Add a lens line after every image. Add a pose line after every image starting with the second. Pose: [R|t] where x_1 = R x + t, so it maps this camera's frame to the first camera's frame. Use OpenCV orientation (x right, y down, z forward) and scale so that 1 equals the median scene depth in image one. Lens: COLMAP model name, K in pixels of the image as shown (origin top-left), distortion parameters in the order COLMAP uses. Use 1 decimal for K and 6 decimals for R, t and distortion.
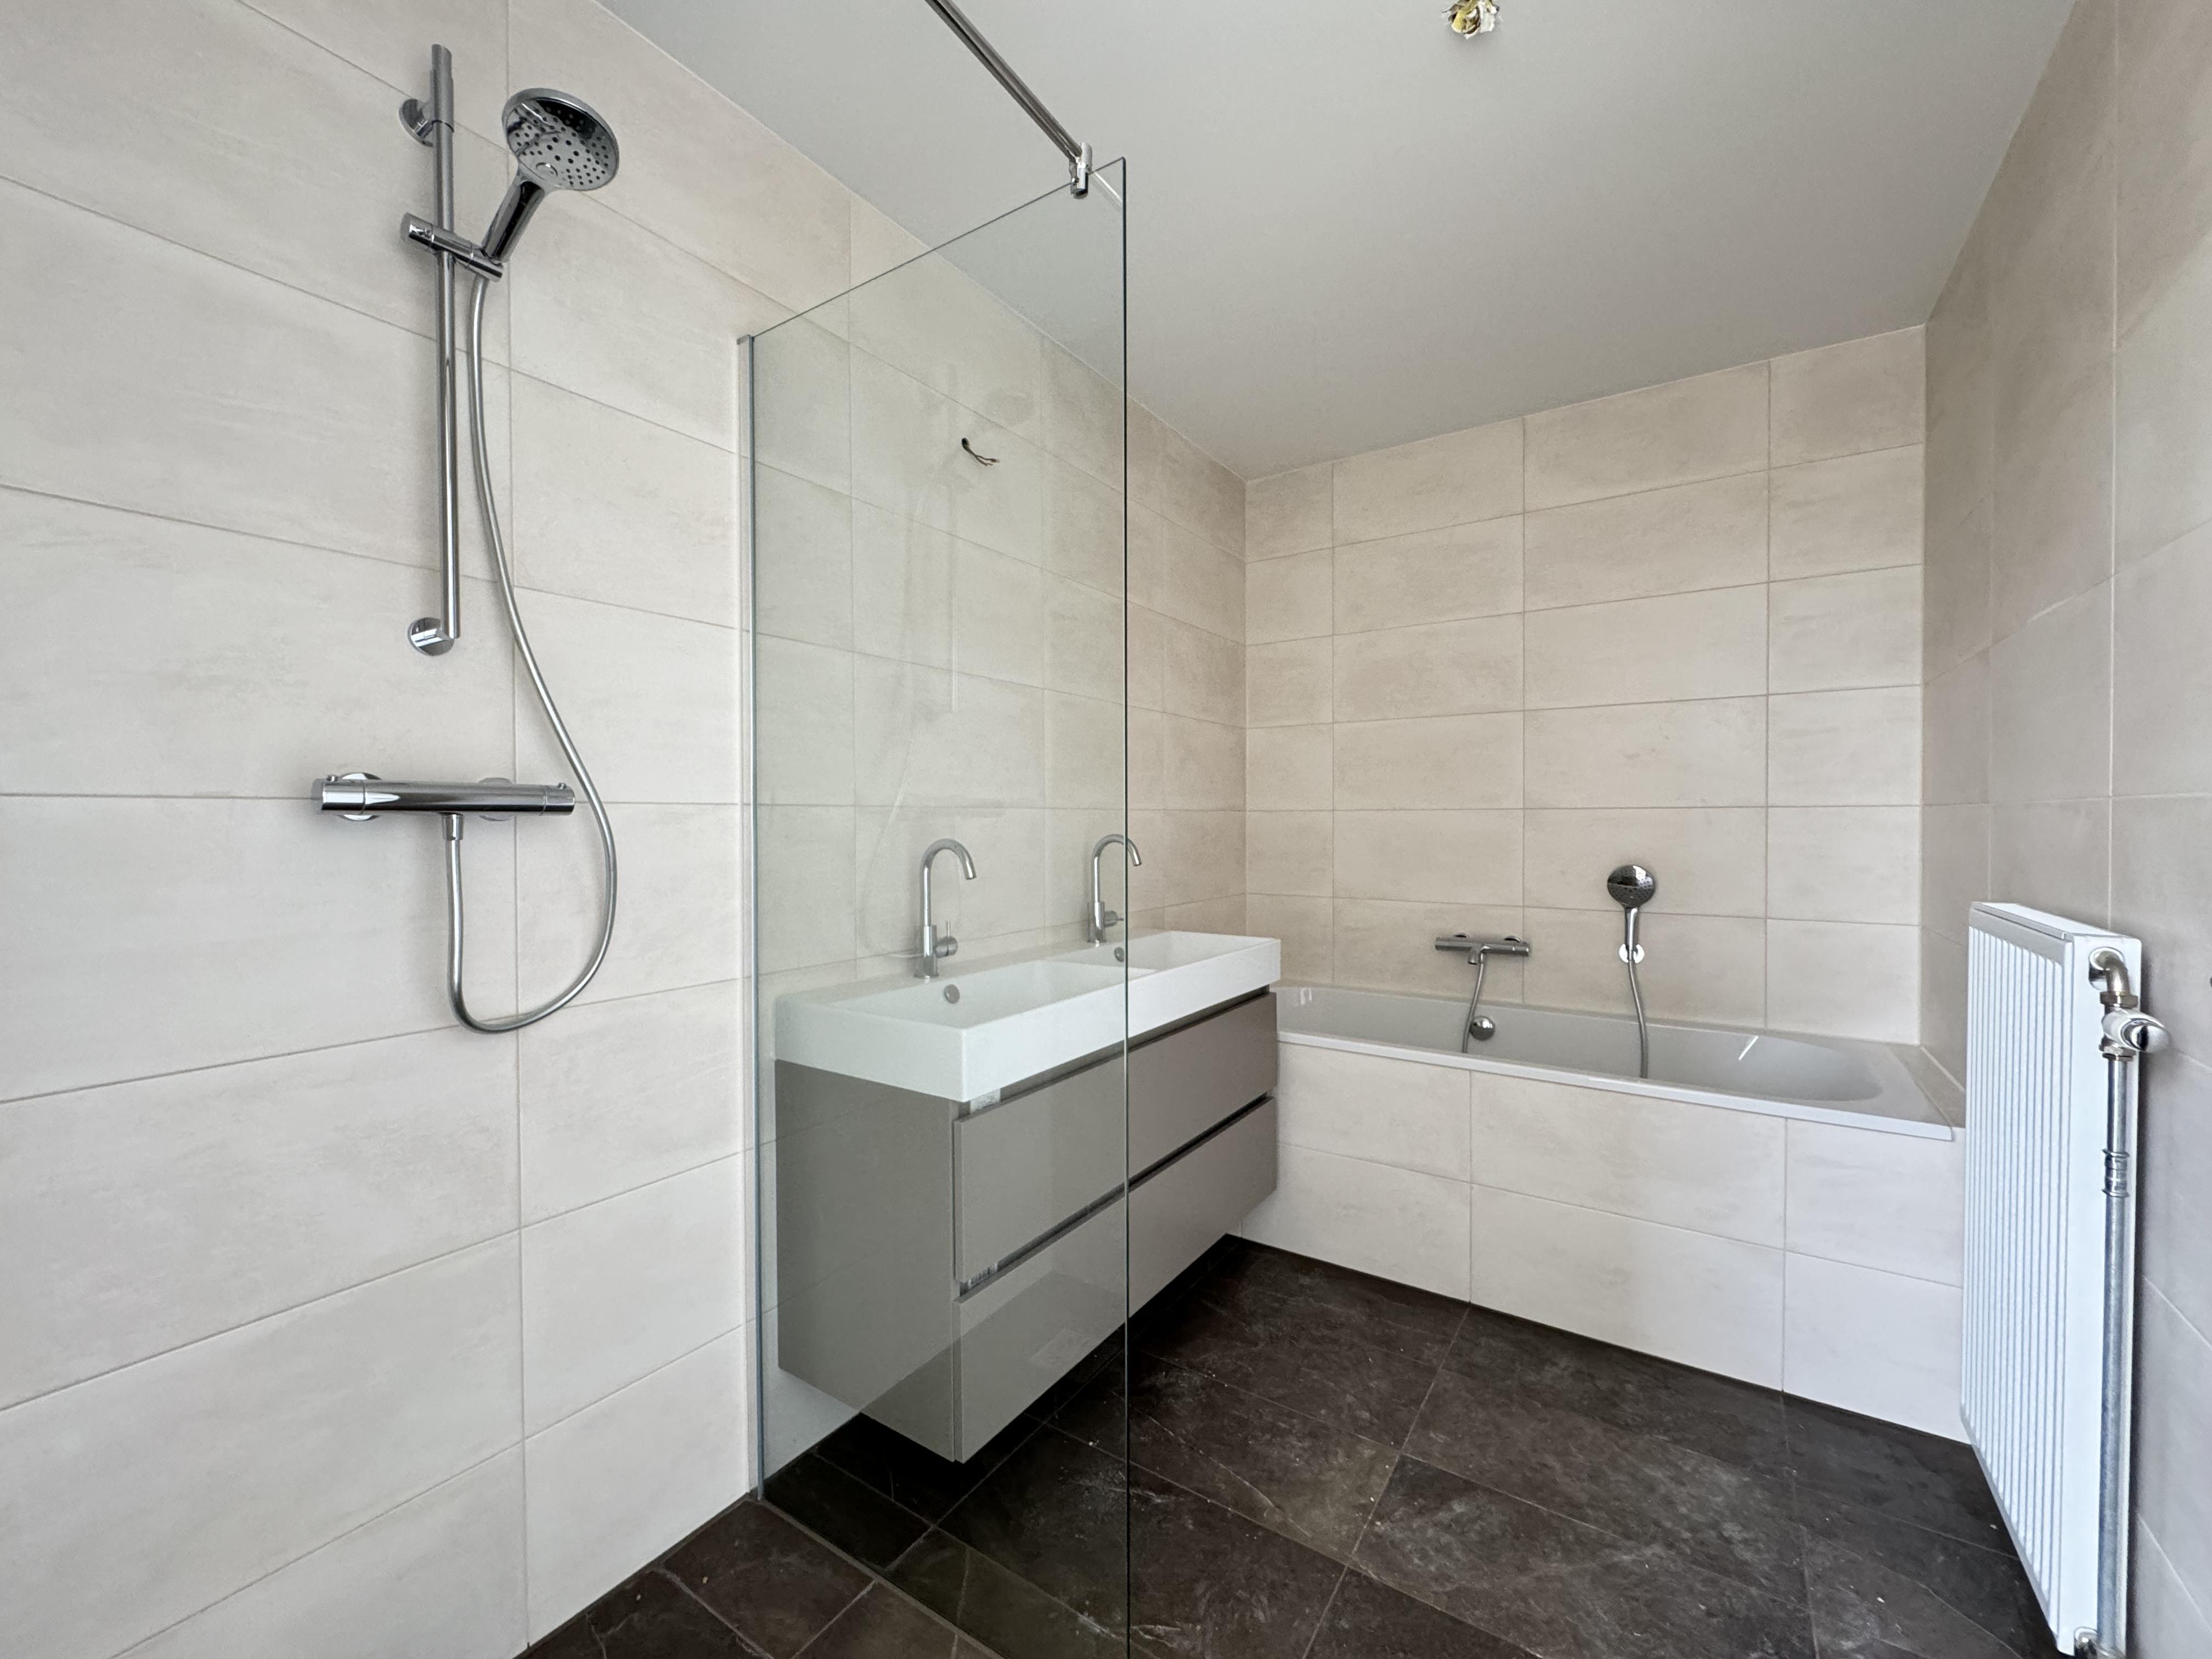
lens RADIAL K [[880.8, 0, 1106.0], [0, 880.8, 829.5], [0, 0, 1]] dist [-0.002824, 0.000356]
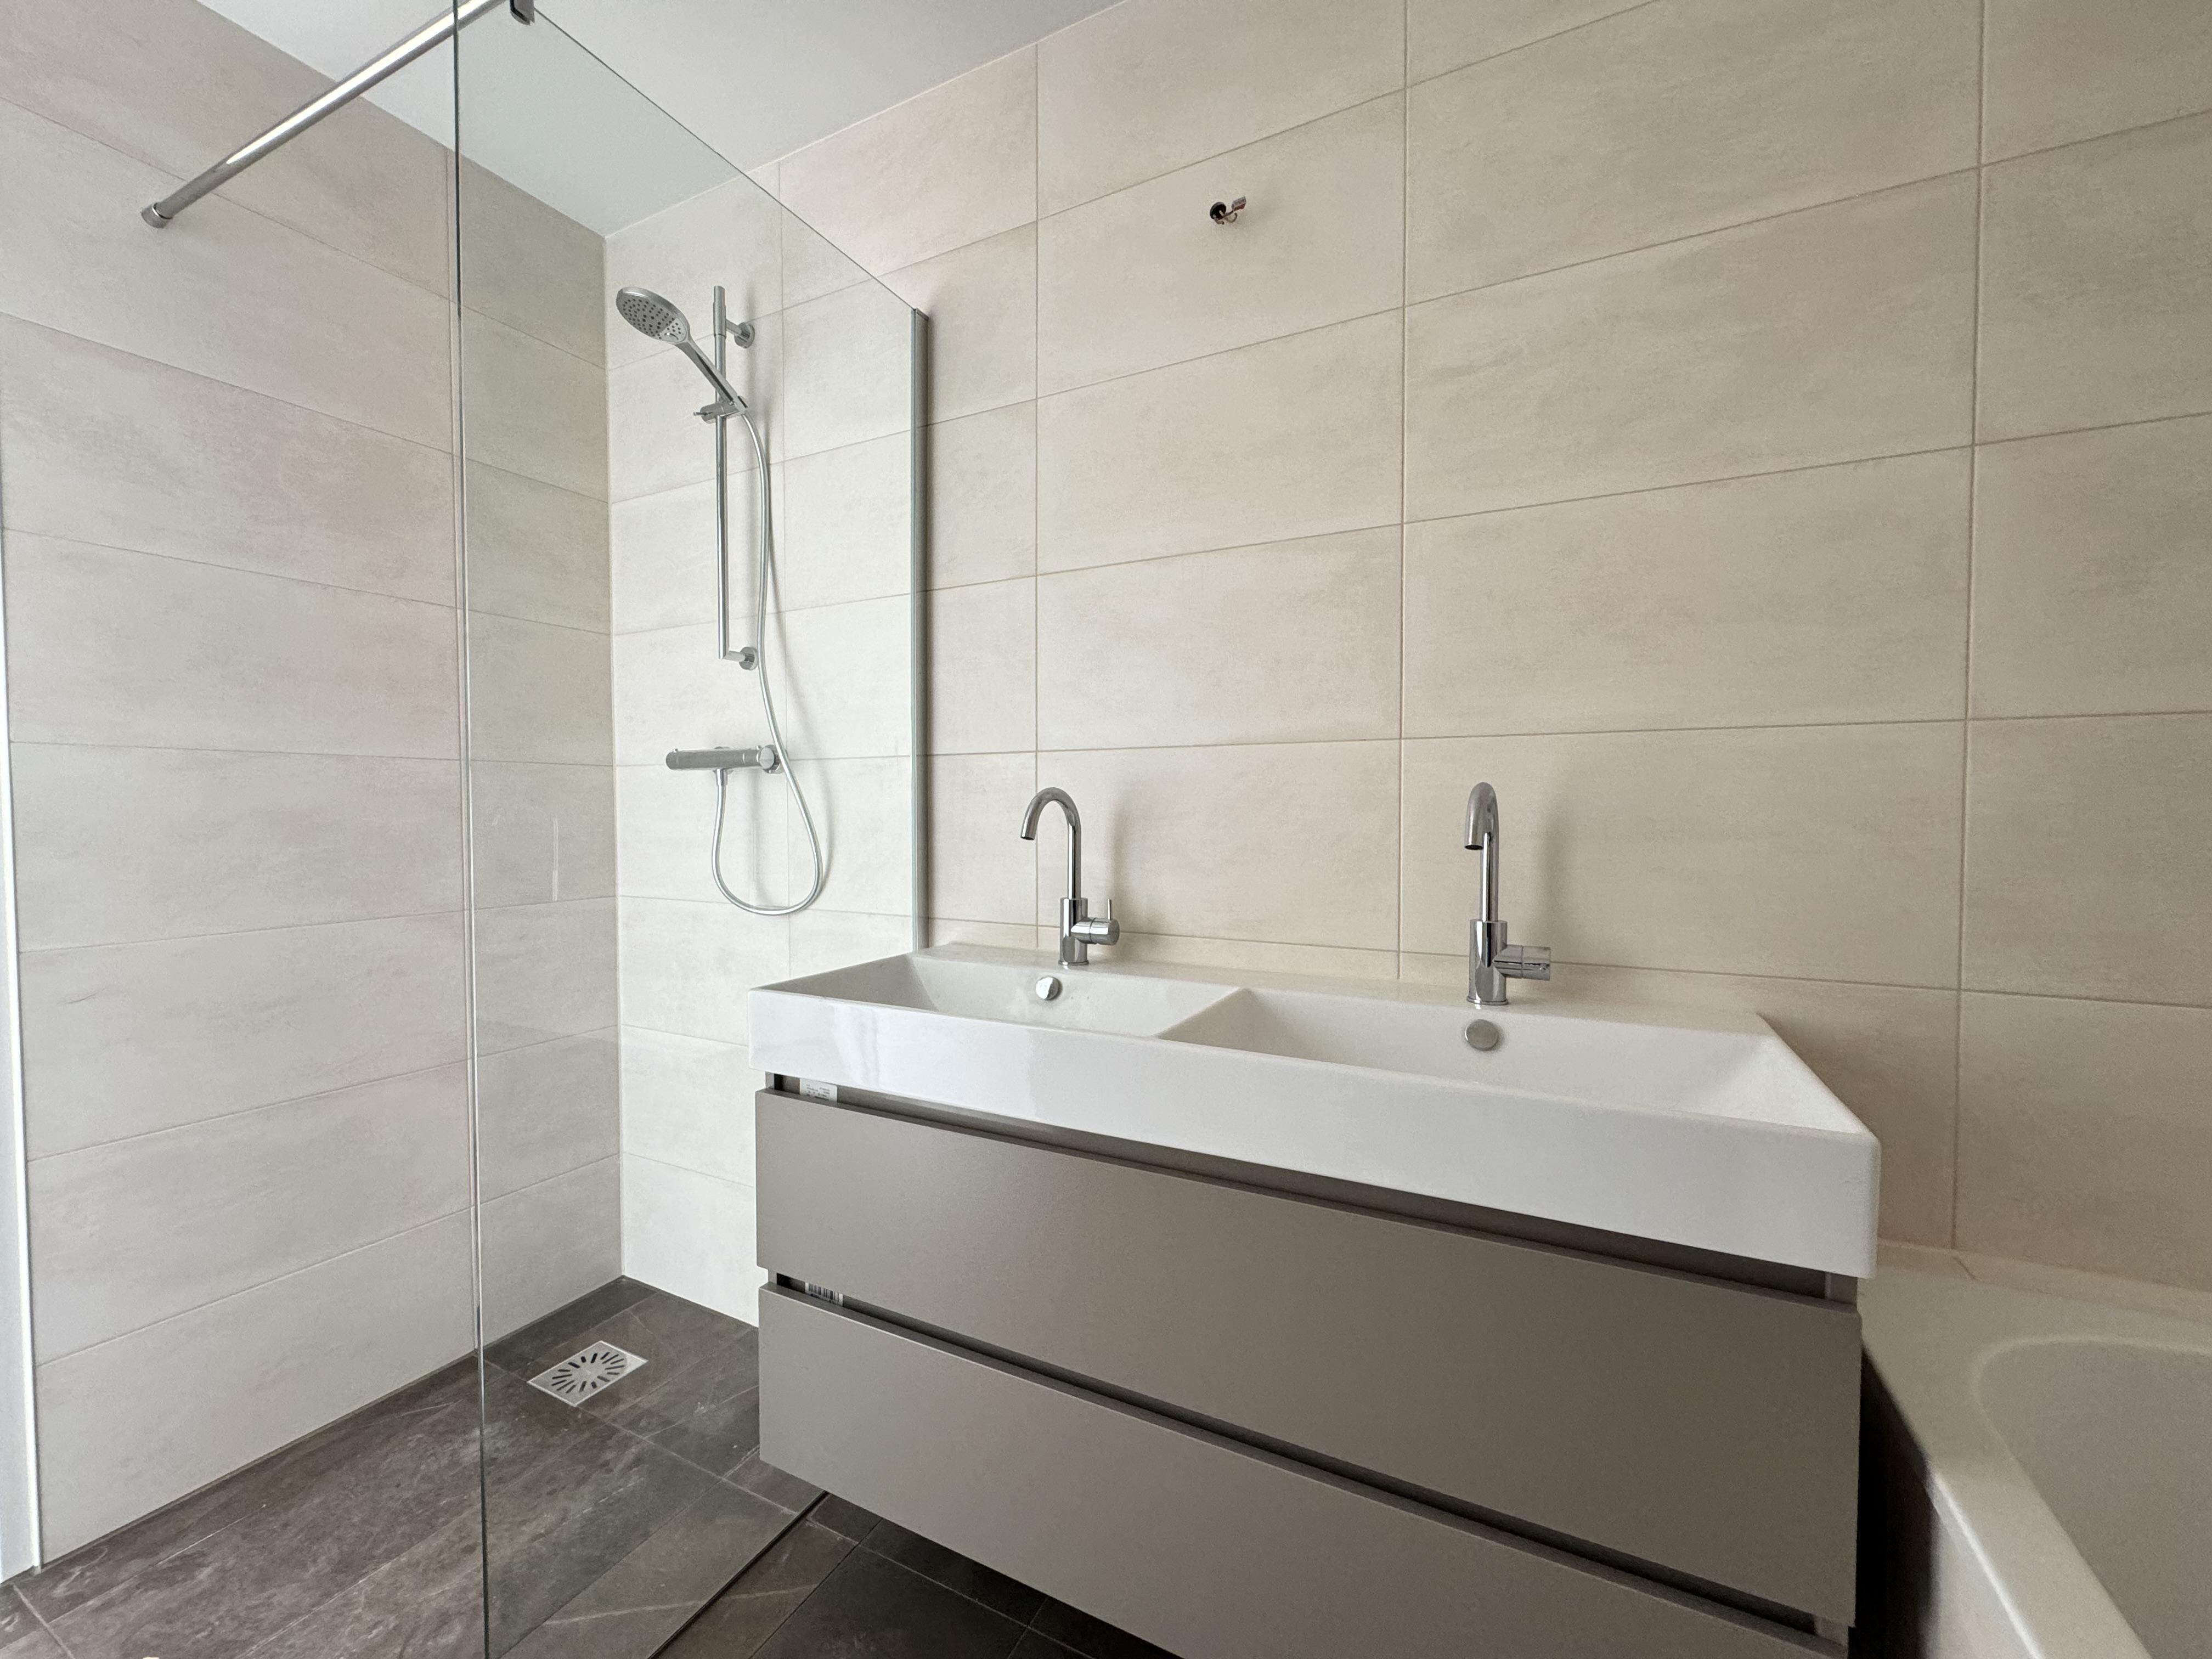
lens RADIAL K [[878.1, 0, 1106.0], [0, 878.1, 829.5], [0, 0, 1]] dist [0.000429, 0.000040]
pose [[0.122776, 0.029537, -0.991995, 0.445678], [-0.012228, 0.999526, 0.028248, 0.019143], [0.992359, 0.008662, 0.123079, 0.716521]]
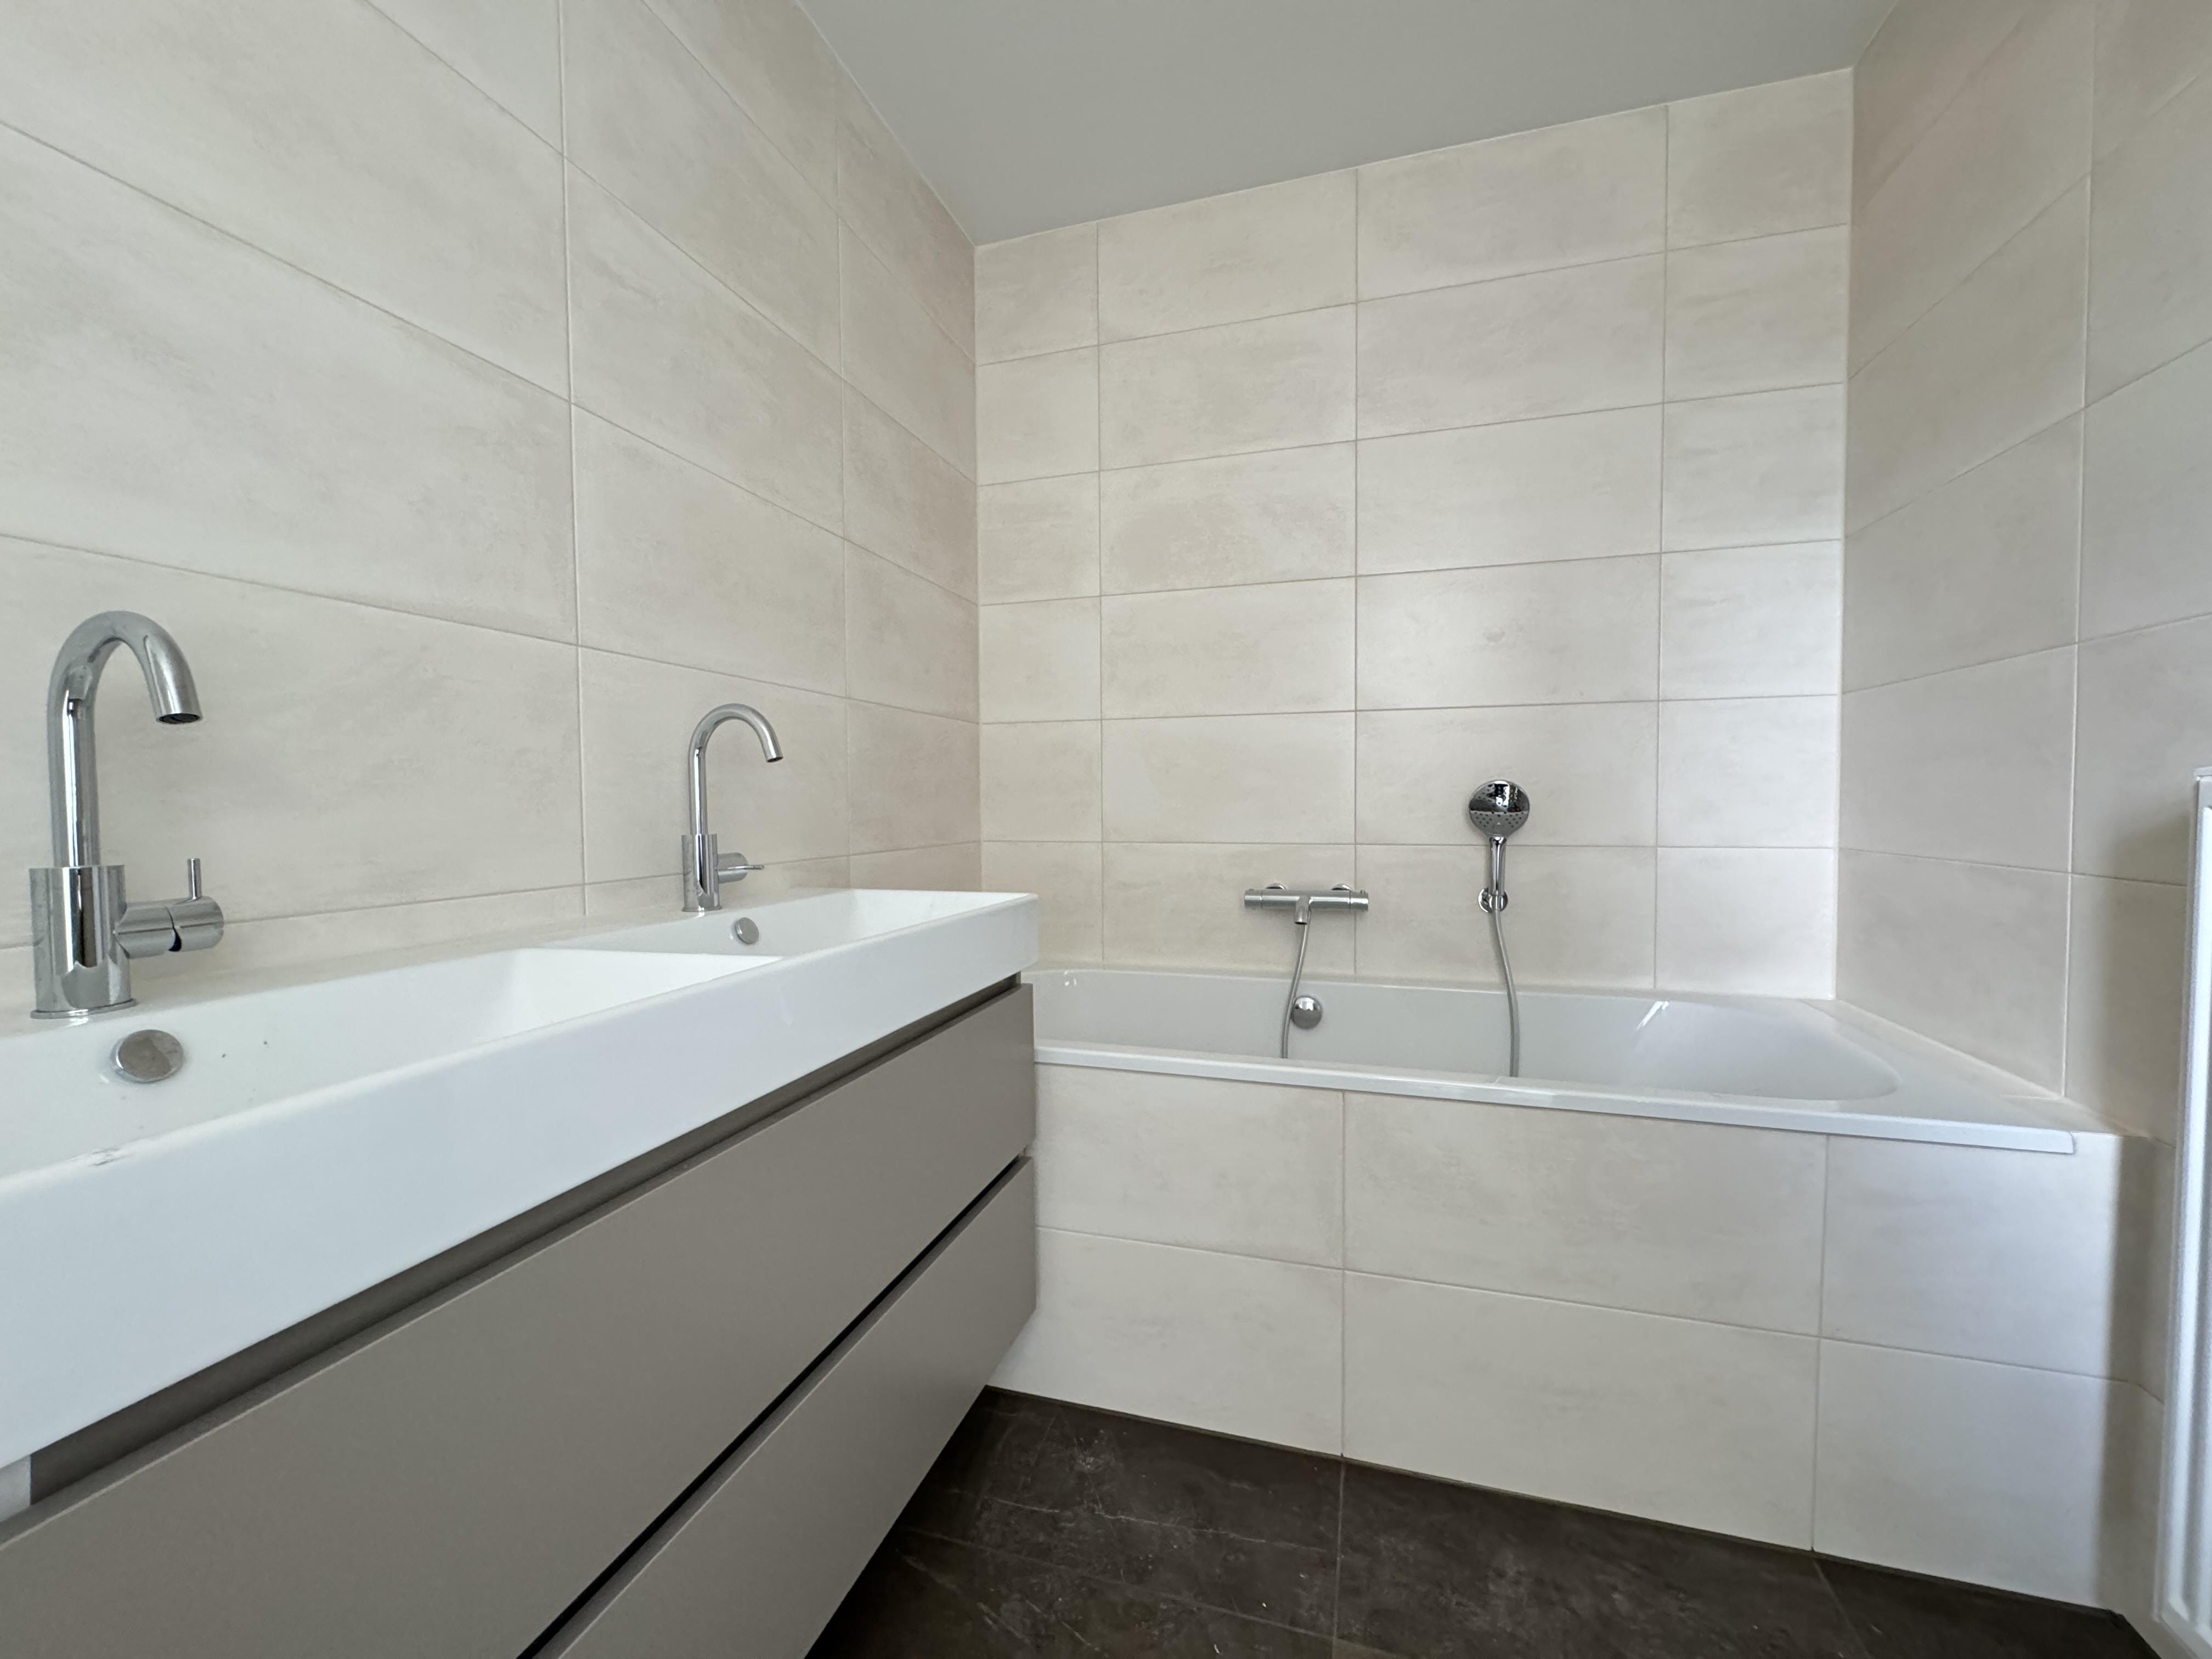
lens RADIAL K [[880.8, 0, 1106.0], [0, 880.8, 829.5], [0, 0, 1]] dist [-0.002824, 0.000356]
pose [[0.955131, -0.011986, 0.295942, 0.065348], [0.006139, 0.999767, 0.020680, 0.068575], [-0.296121, -0.017936, 0.954982, 0.415853]]
